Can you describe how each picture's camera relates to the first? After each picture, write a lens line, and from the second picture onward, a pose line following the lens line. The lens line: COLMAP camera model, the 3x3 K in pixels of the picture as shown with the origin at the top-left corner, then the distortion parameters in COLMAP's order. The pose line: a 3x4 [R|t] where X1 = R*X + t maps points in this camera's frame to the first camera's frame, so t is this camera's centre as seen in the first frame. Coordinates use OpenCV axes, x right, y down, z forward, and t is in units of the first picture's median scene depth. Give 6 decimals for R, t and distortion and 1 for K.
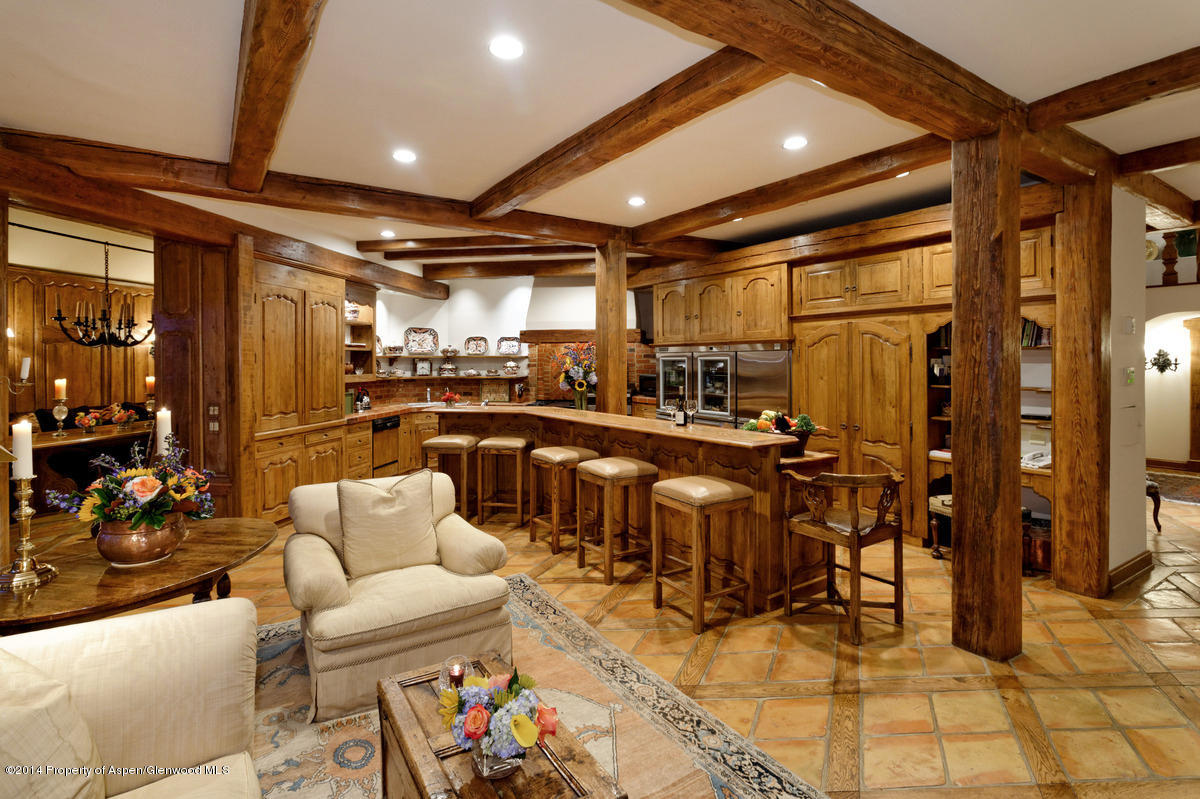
lens RADIAL K [[578.8, 0, 588.1], [0, 578.8, 363.5], [0, 0, 1]] dist [-0.002655, -0.000100]
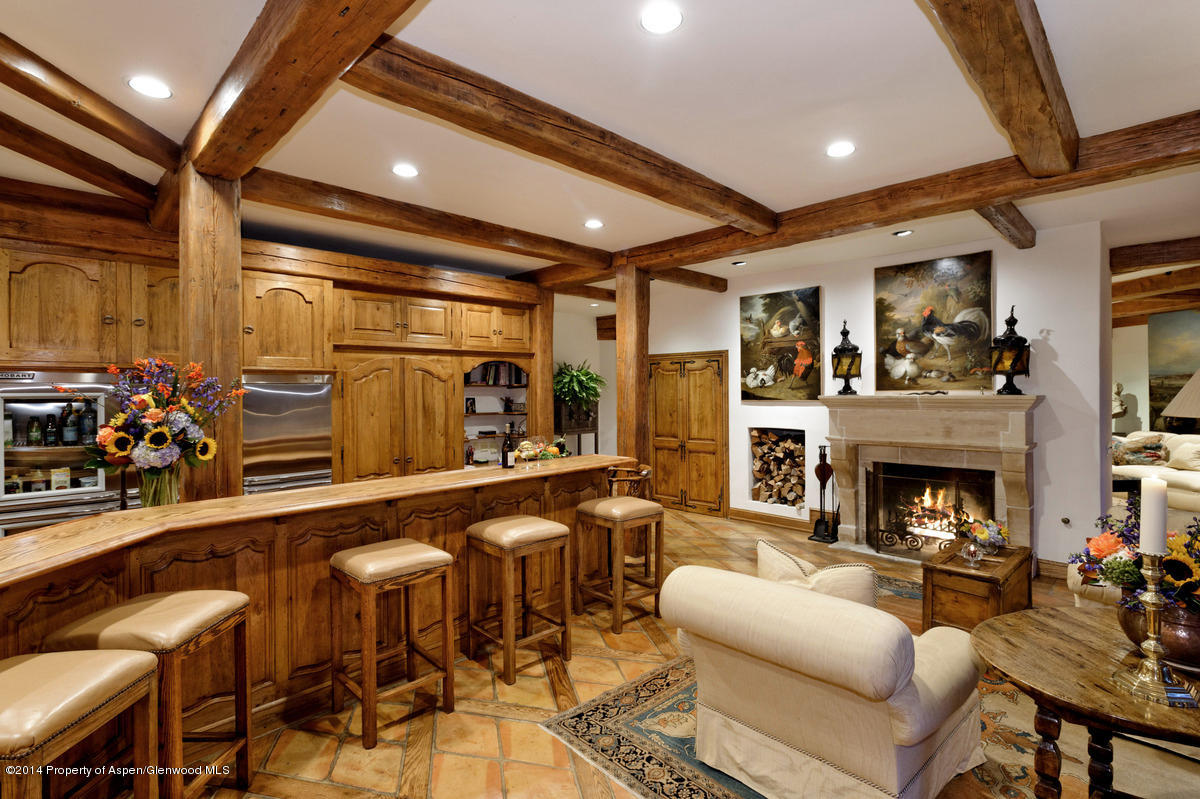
lens RADIAL K [[578.8, 0, 603.6], [0, 578.8, 393.3], [0, 0, 1]] dist [-0.002655, -0.000100]
pose [[-0.203435, -0.000027, 0.979088, -0.645184], [0.012643, 0.999917, 0.002654, -0.007054], [-0.979007, 0.012919, -0.203418, 0.896800]]
